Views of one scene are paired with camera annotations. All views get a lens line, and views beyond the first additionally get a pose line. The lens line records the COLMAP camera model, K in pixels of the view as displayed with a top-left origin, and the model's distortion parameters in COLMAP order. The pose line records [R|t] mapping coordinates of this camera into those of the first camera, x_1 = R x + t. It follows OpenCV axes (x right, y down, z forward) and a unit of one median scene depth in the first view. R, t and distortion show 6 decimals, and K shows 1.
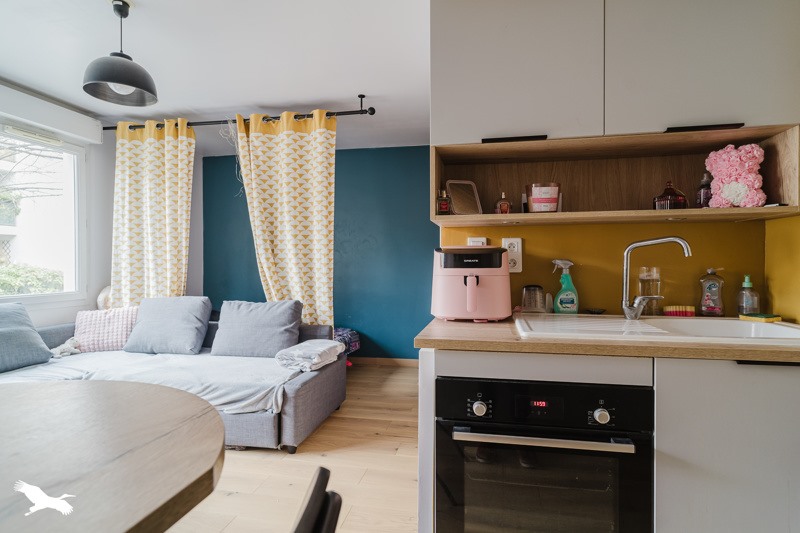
lens RADIAL K [[415.2, 0, 406.0], [0, 415.2, 265.6], [0, 0, 1]] dist [0.000389, -0.000066]
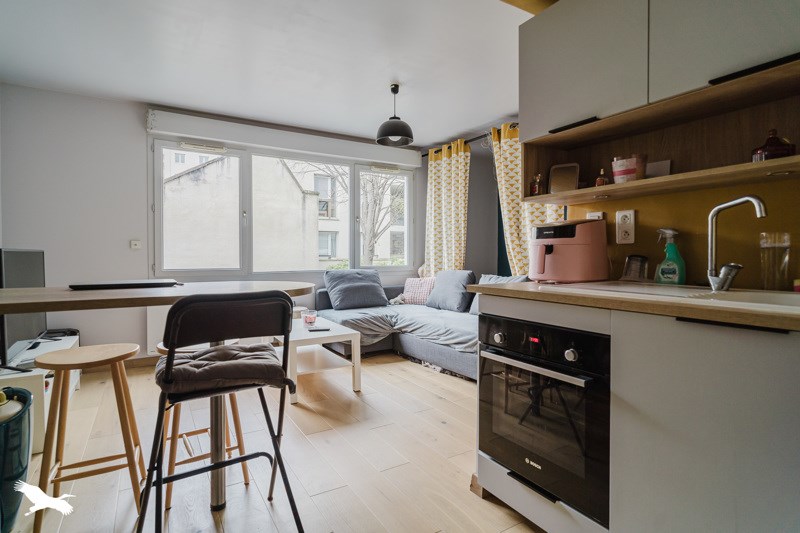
lens RADIAL K [[413.1, 0, 398.4], [0, 413.1, 255.1], [0, 0, 1]] dist [0.000409, -0.000073]
pose [[0.670669, 0.003066, -0.741750, 0.349381], [-0.003928, 0.999992, 0.000582, 0.025587], [0.741746, 0.002523, 0.670676, -0.058460]]
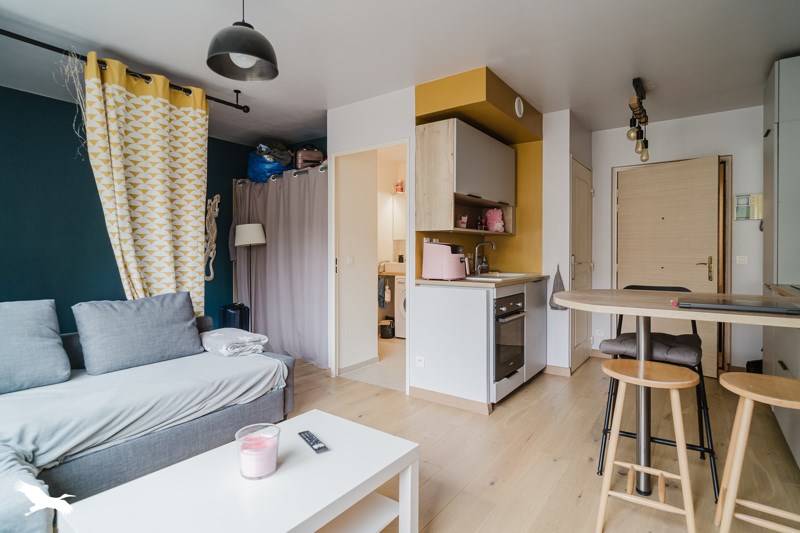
lens RADIAL K [[413.1, 0, 398.4], [0, 413.1, 255.1], [0, 0, 1]] dist [0.000409, -0.000073]
pose [[0.427920, -0.003683, 0.903809, -0.872497], [0.005069, 0.999986, 0.001675, 0.003425], [-0.903802, 0.003864, 0.427932, 0.190662]]
